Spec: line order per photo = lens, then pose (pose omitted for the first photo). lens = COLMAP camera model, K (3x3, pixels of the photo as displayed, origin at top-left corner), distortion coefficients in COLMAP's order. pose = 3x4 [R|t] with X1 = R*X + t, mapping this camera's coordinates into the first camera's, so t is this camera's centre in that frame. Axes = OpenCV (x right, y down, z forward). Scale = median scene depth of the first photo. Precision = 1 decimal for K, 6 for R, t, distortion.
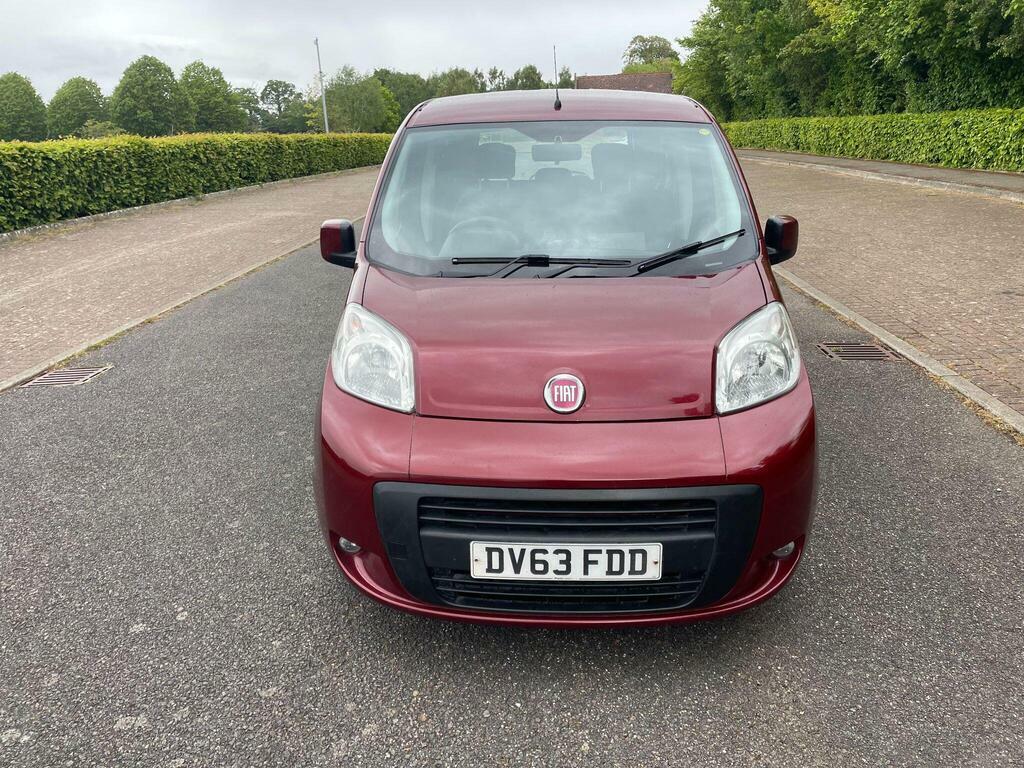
lens RADIAL K [[770.2, 0, 517.3], [0, 770.2, 380.5], [0, 0, 1]] dist [0.092077, -0.114034]
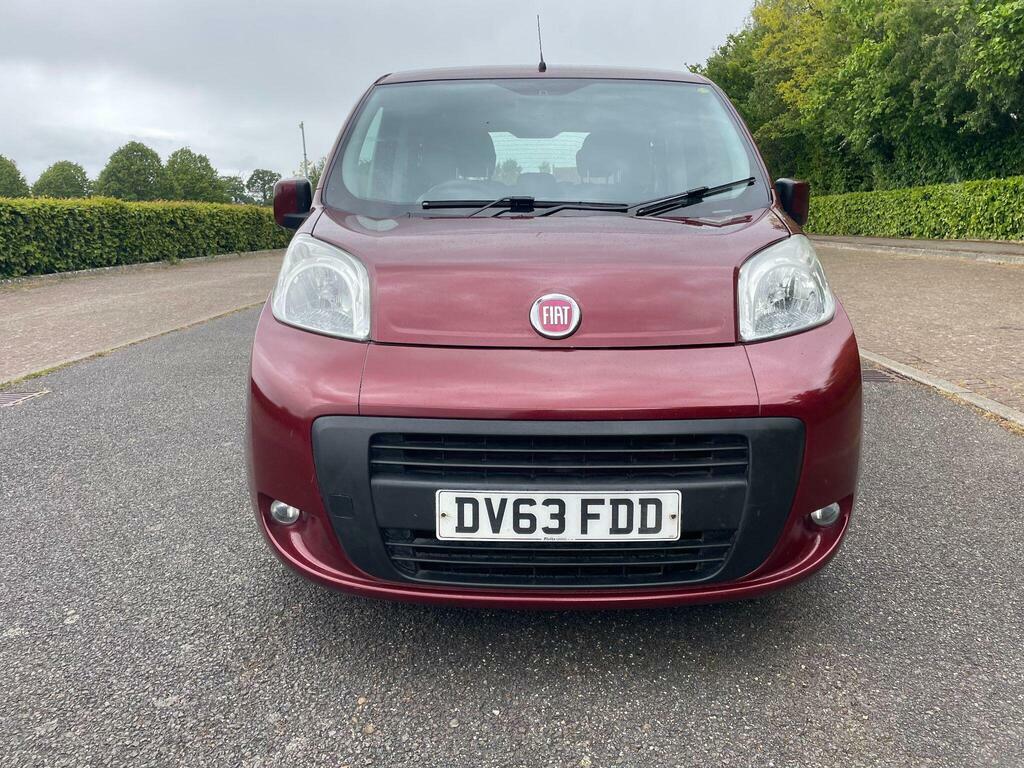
lens RADIAL K [[770.2, 0, 521.0], [0, 770.2, 378.6], [0, 0, 1]] dist [0.092077, -0.114034]
pose [[0.999494, 0.004774, 0.031439, -0.000033], [-0.001276, 0.993891, -0.110357, 0.156502], [-0.031774, 0.110261, 0.993395, 0.183203]]
